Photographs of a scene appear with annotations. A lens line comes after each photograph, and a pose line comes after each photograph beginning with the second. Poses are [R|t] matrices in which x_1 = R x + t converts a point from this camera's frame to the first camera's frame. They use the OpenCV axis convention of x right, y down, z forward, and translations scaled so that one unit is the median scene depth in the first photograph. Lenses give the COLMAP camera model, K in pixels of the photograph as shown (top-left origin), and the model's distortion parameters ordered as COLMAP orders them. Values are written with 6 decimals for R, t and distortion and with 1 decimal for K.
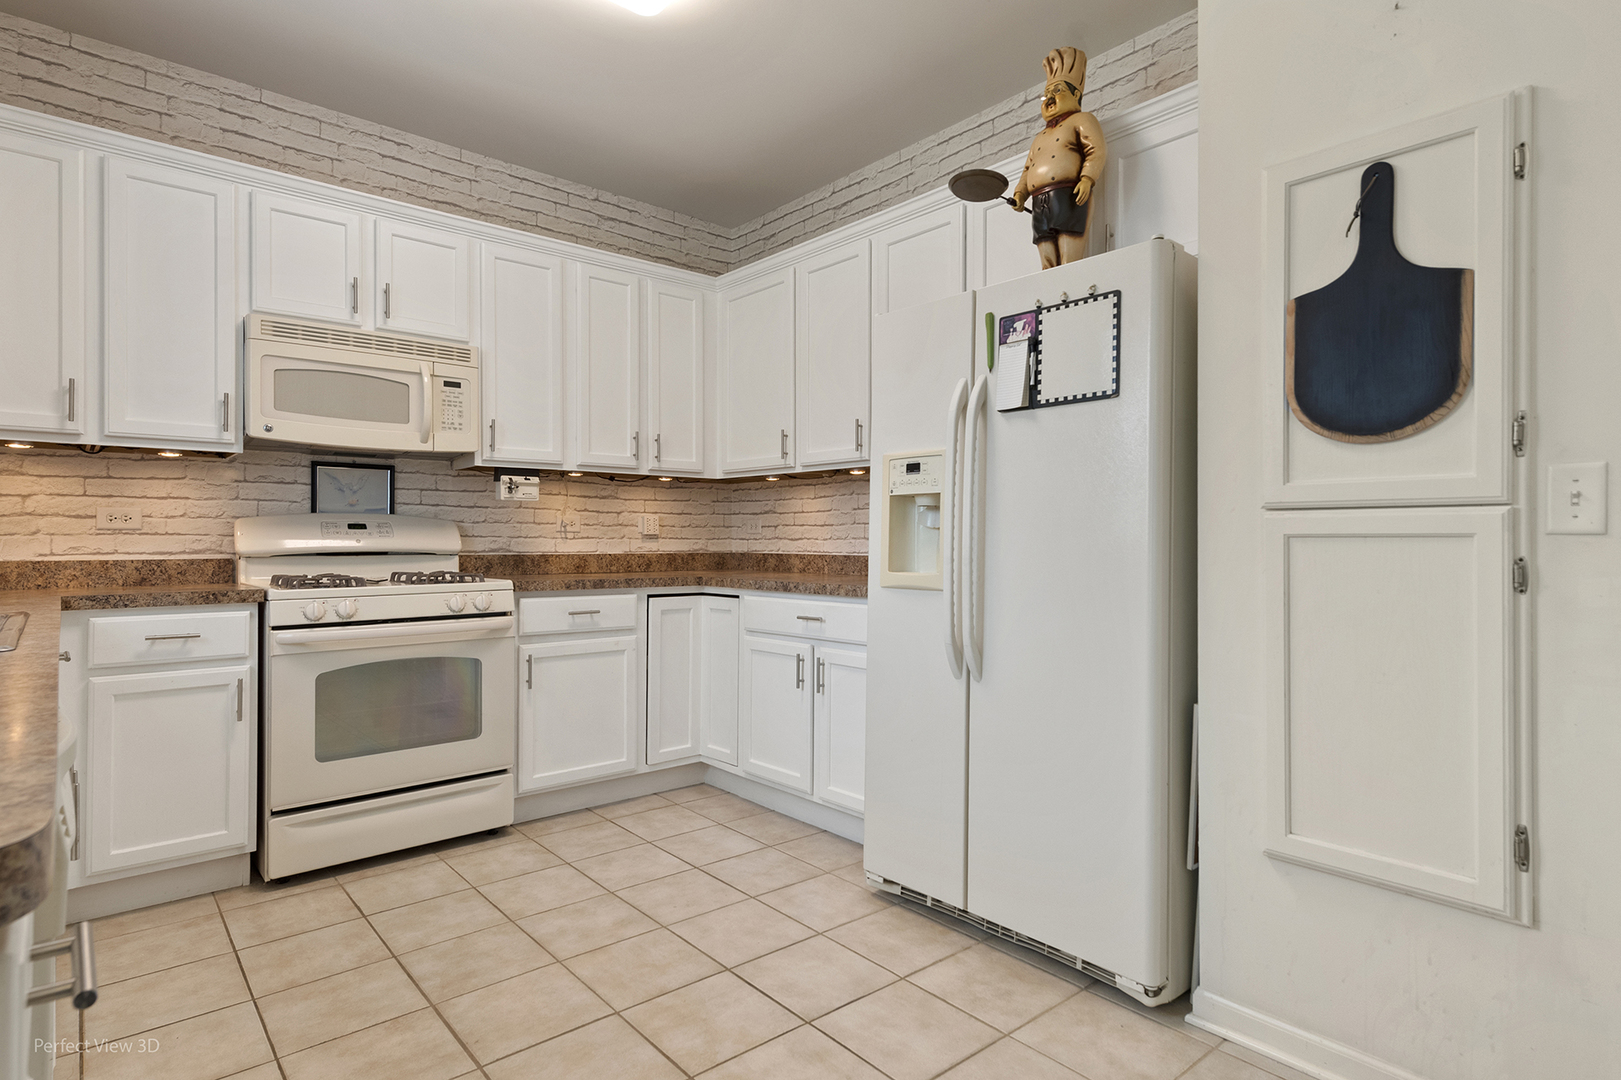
lens RADIAL K [[855.5, 0, 800.0], [0, 855.5, 542.5], [0, 0, 1]] dist [0.020584, -0.006928]
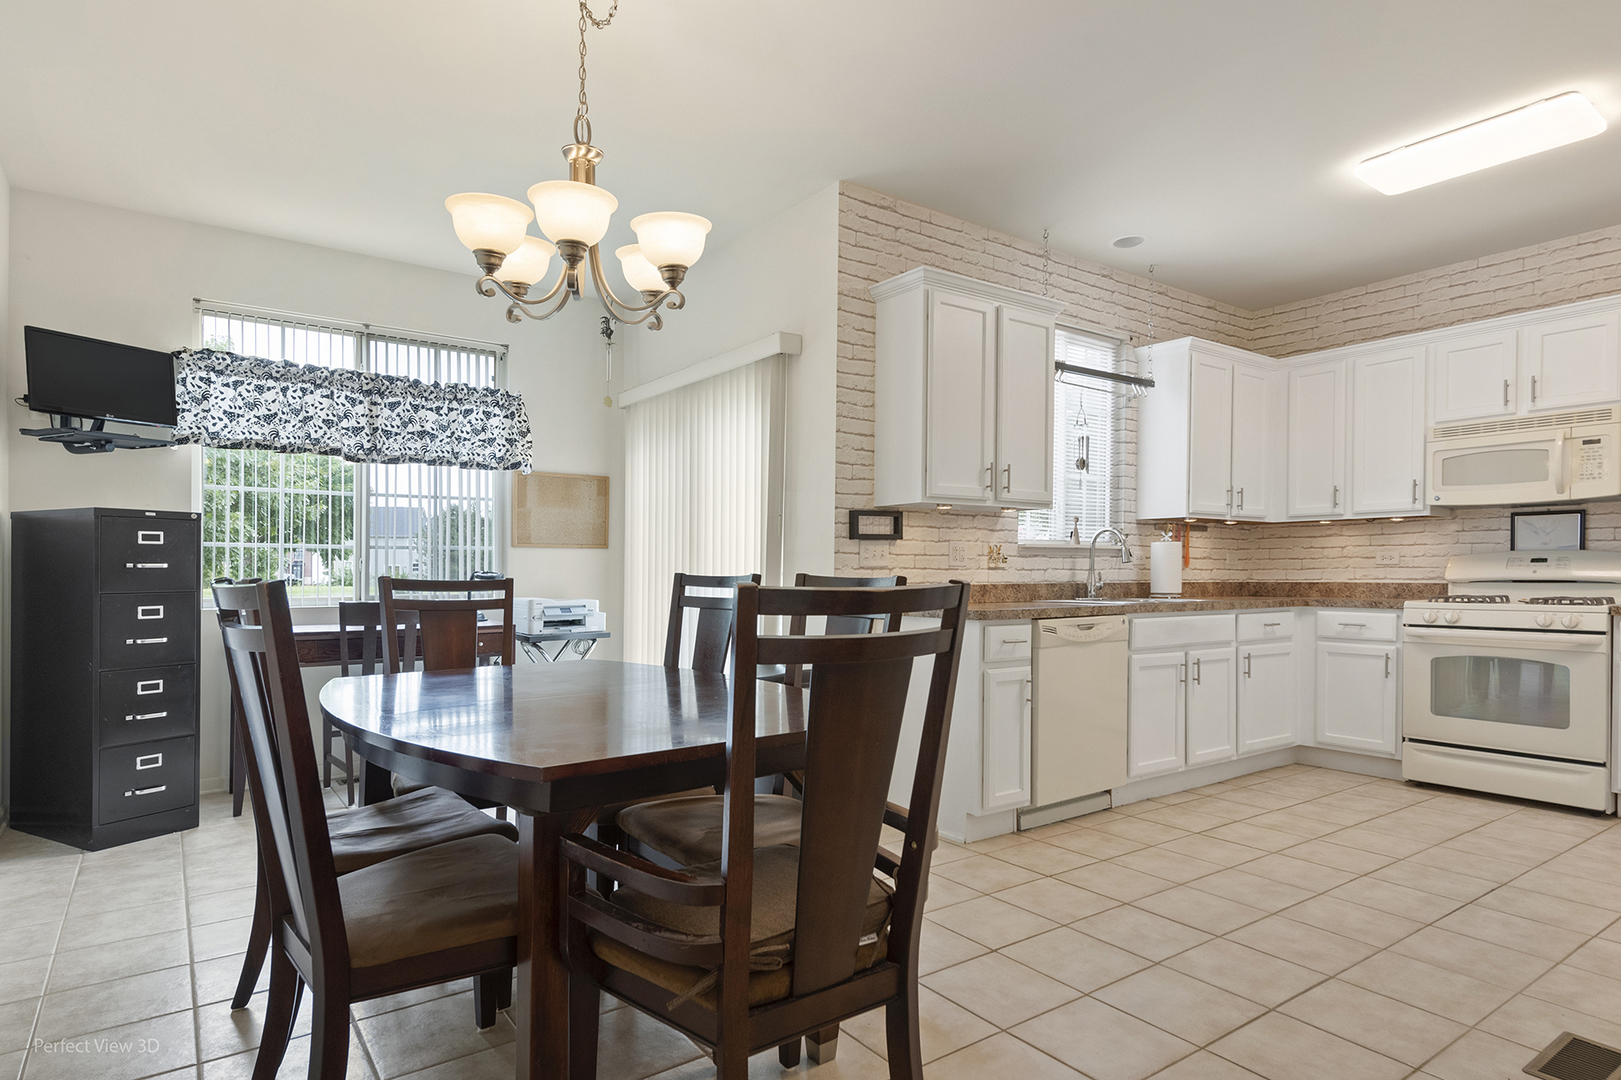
lens RADIAL K [[881.6, 0, 784.7], [0, 881.6, 587.8], [0, 0, 1]] dist [0.019942, -0.006477]
pose [[-0.098324, 0.018991, -0.994973, 1.002495], [-0.002329, 0.999811, 0.019313, -0.000781], [0.995152, 0.004217, -0.098261, -0.003023]]
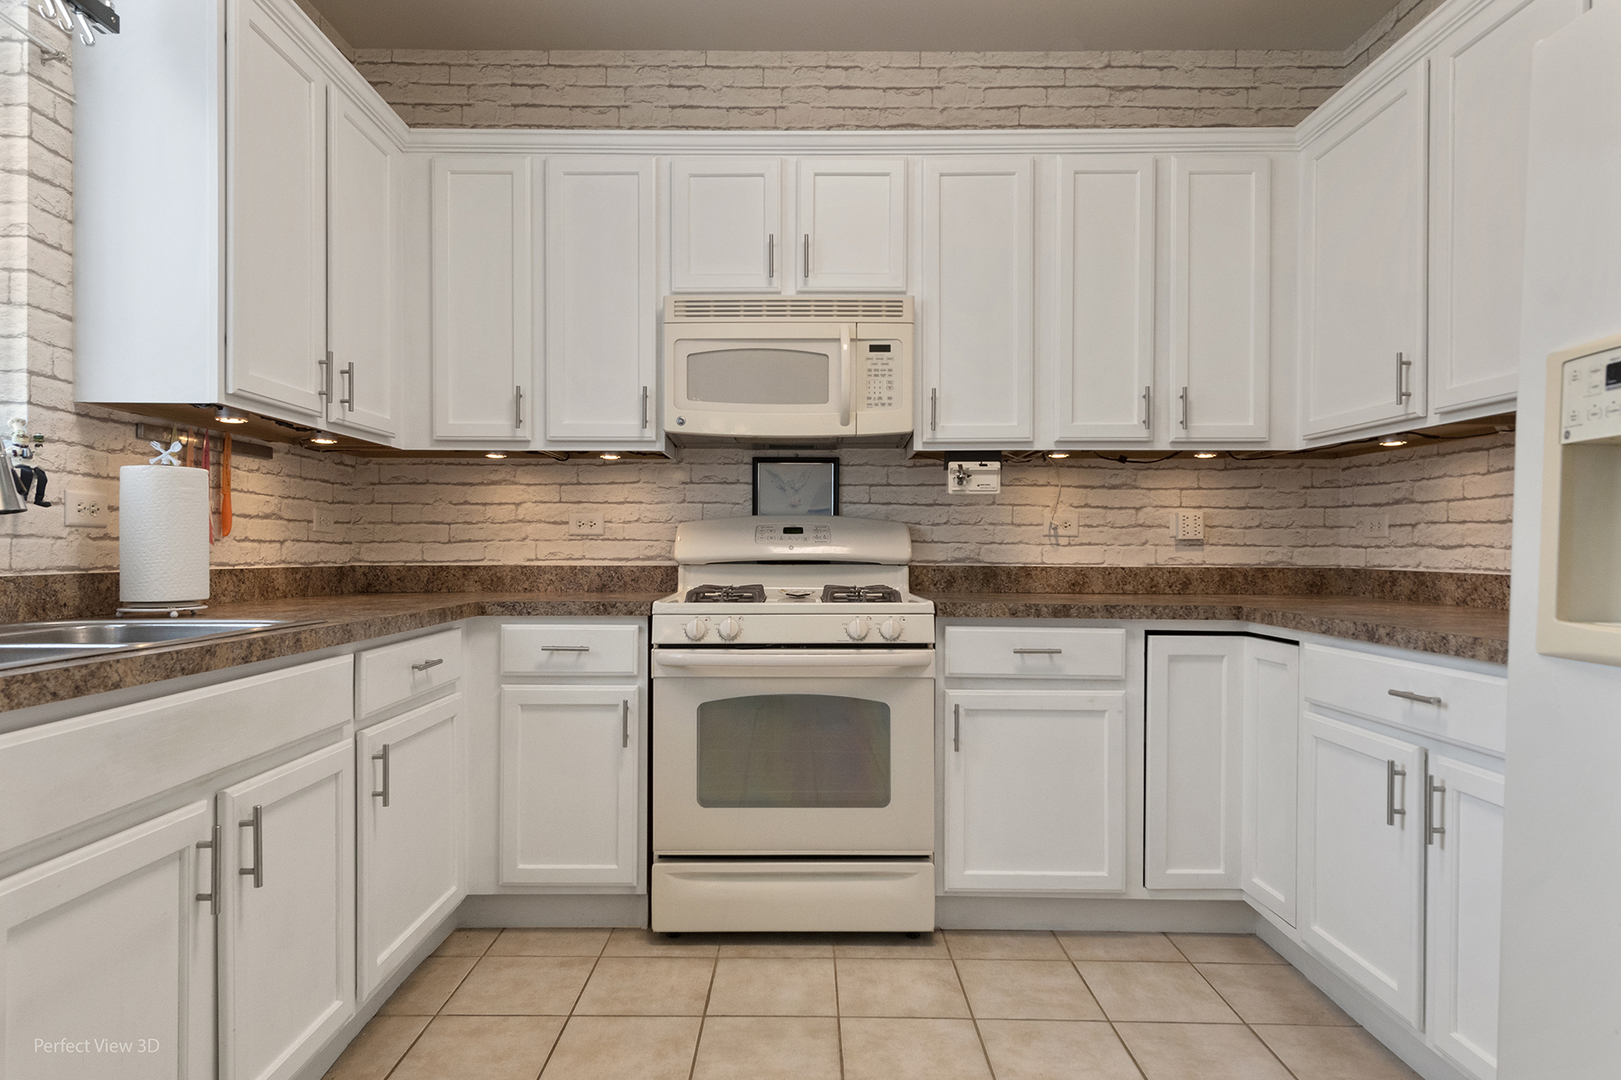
lens RADIAL K [[938.0, 0, 794.8], [0, 938.0, 554.2], [0, 0, 1]] dist [0.024758, -0.011727]
pose [[0.758474, 0.006955, -0.651666, 0.101080], [-0.005077, 0.999976, 0.004763, 0.000443], [0.651683, -0.000304, 0.758491, 0.312693]]
